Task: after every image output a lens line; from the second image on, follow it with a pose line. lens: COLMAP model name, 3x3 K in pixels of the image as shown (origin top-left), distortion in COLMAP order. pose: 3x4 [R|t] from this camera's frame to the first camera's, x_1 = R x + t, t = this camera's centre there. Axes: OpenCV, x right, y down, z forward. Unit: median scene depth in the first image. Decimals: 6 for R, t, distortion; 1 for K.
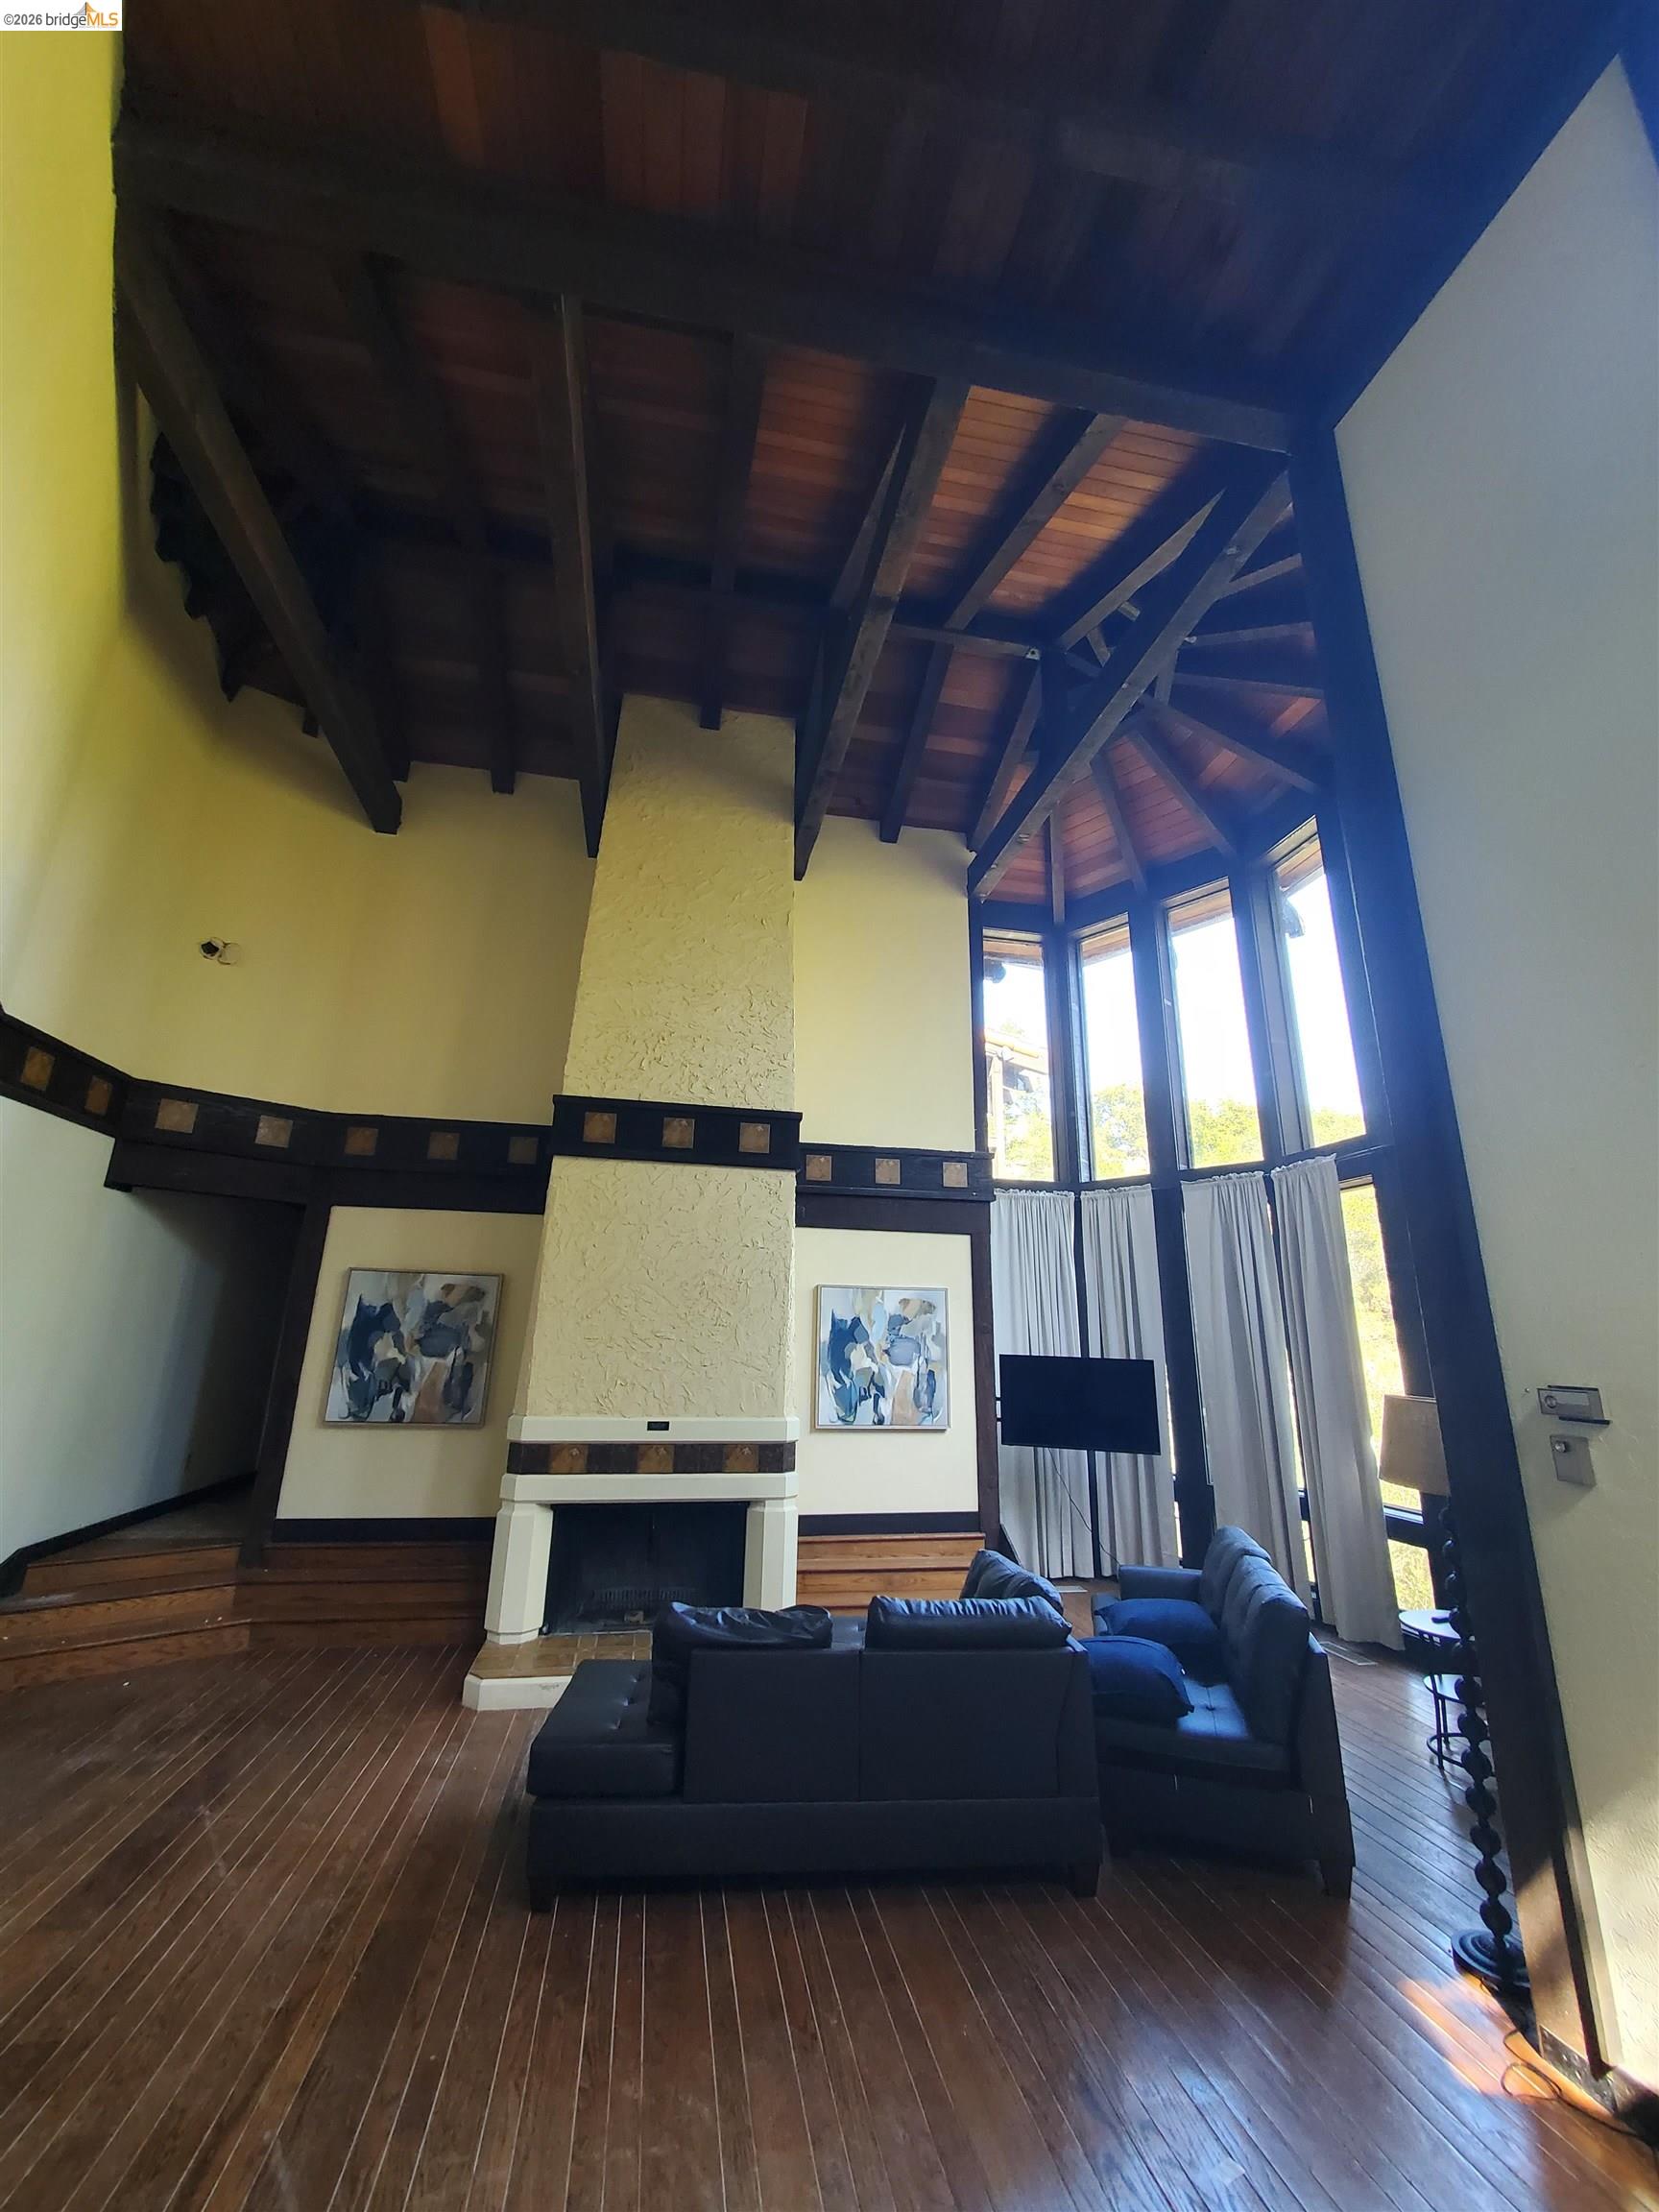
lens RADIAL K [[880.0, 0, 834.3], [0, 880.0, 1091.0], [0, 0, 1]] dist [0.002231, -0.001450]
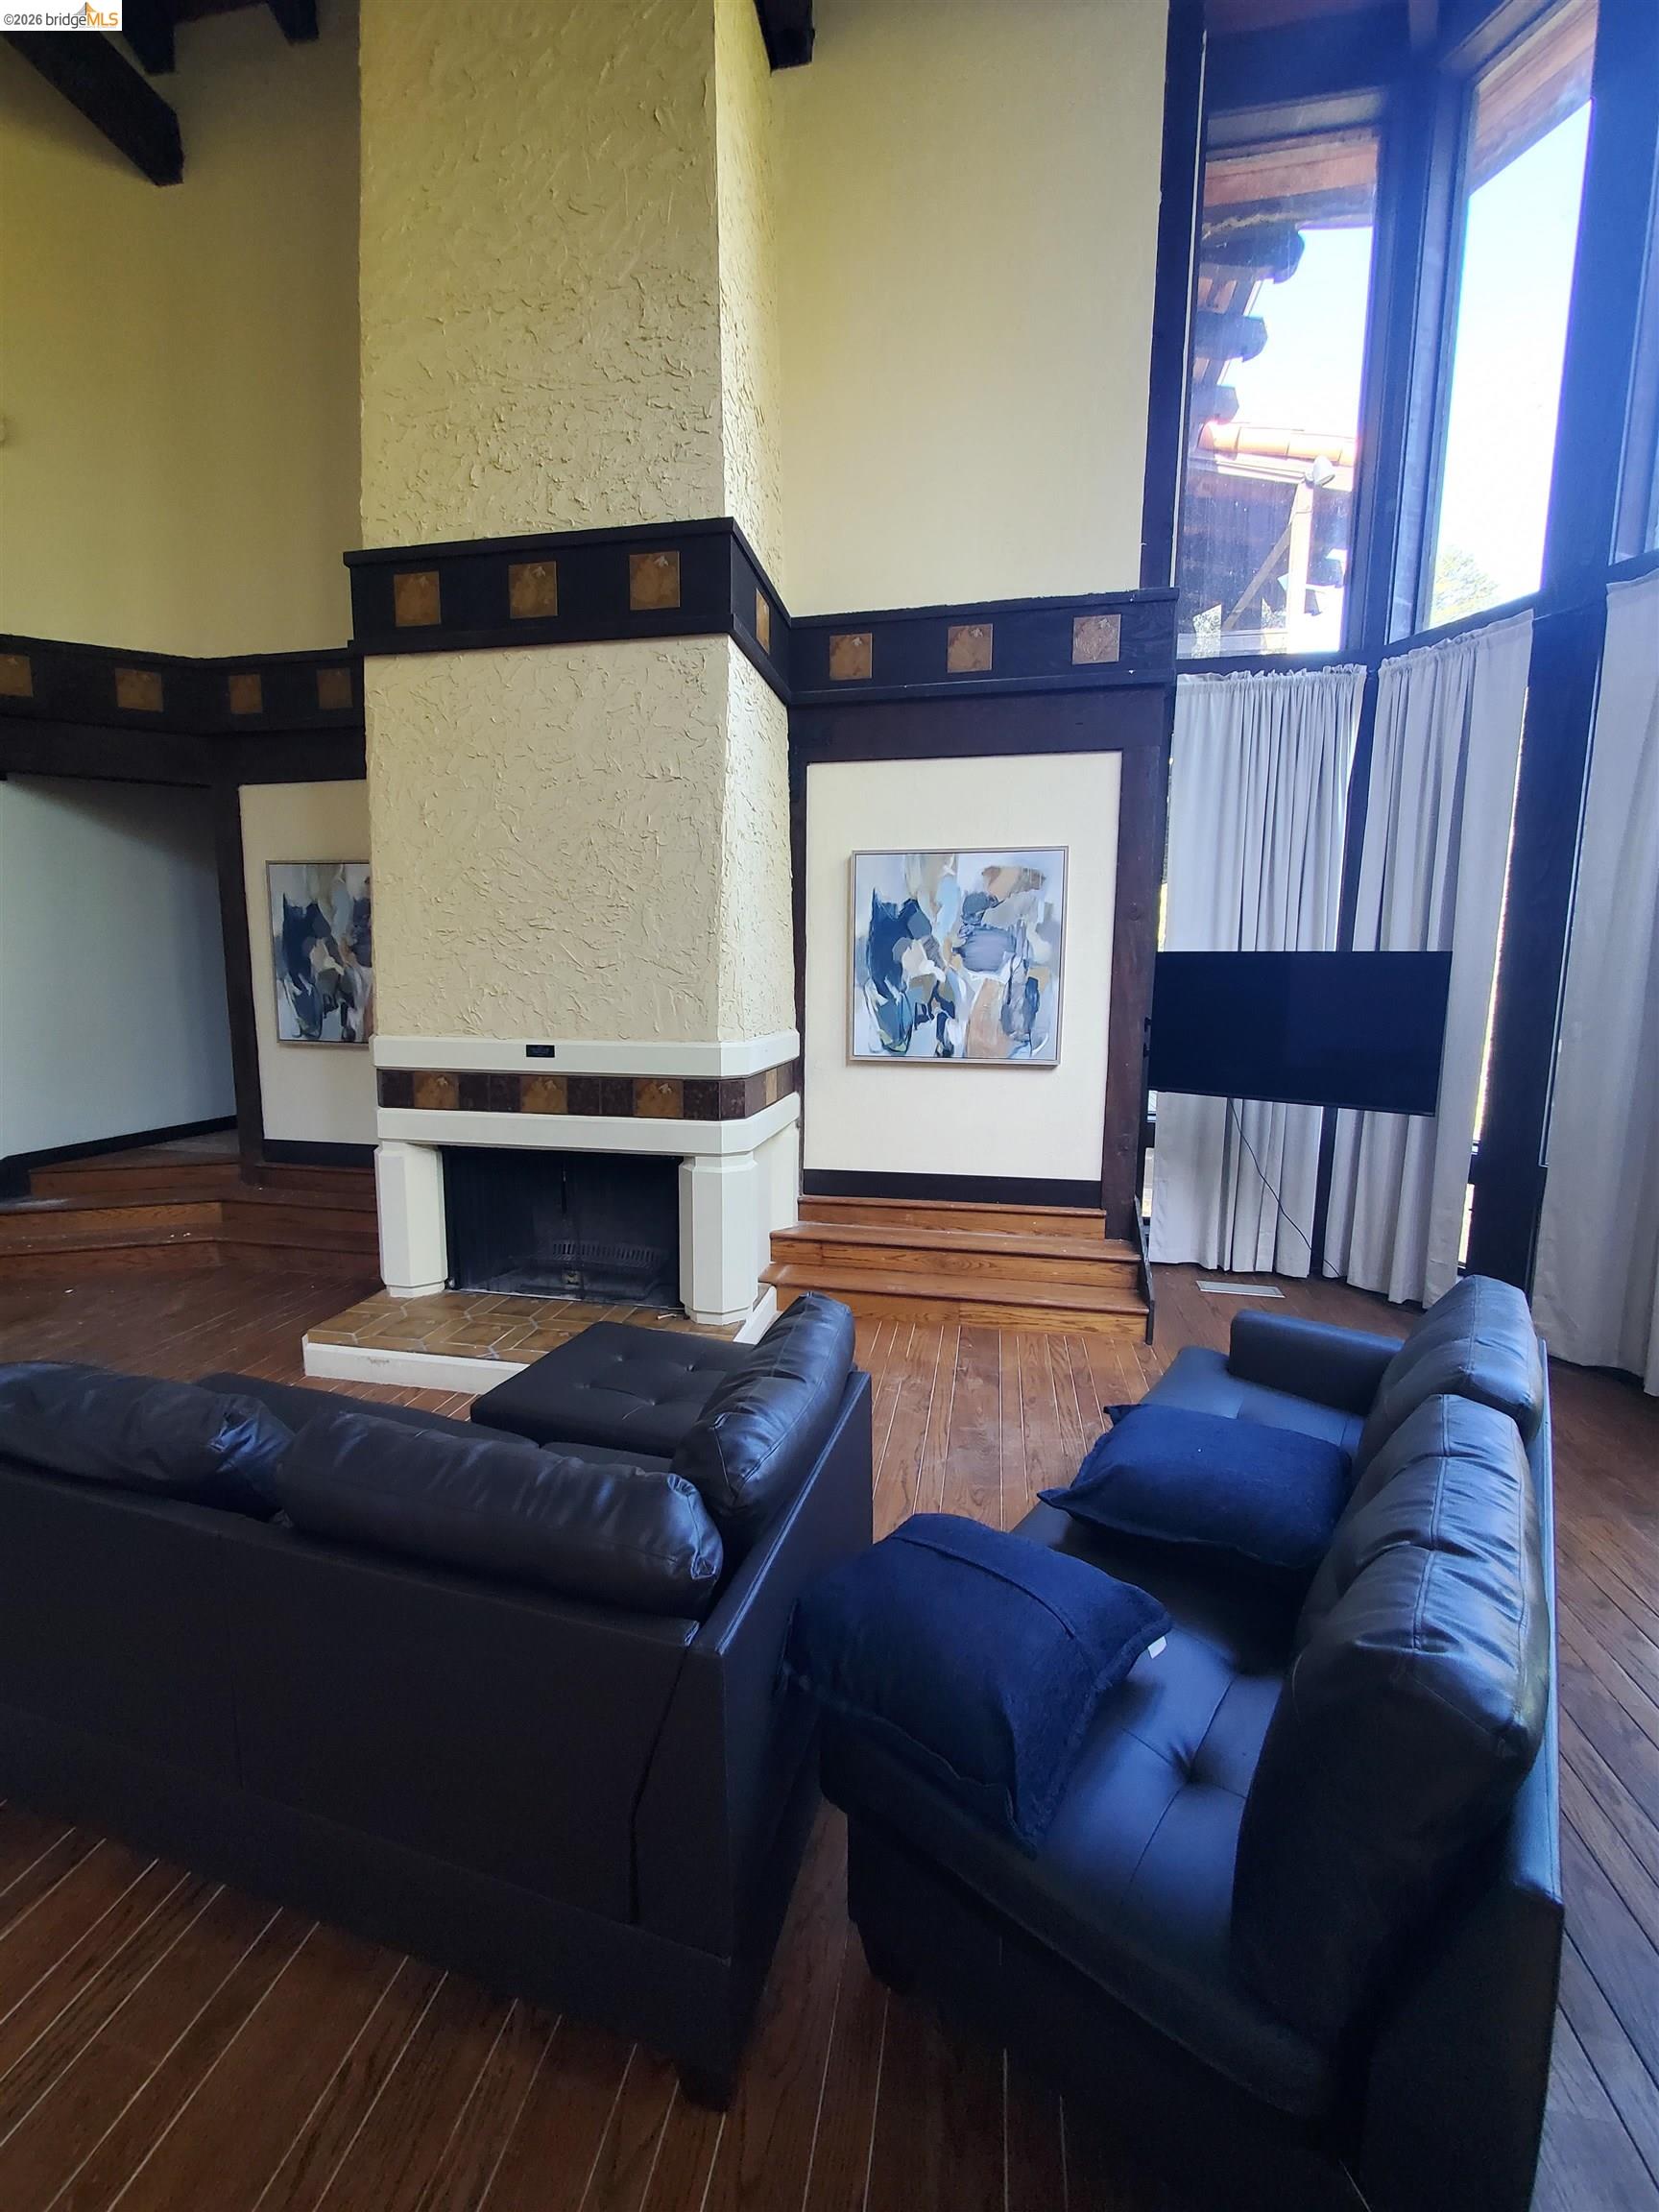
lens RADIAL K [[880.0, 0, 815.9], [0, 880.0, 1100.3], [0, 0, 1]] dist [0.002231, -0.001450]
pose [[0.925693, 0.038072, -0.376356, 0.226212], [0.116492, 0.917879, 0.379378, 0.152248], [0.359893, -0.395030, 0.845239, 0.406859]]
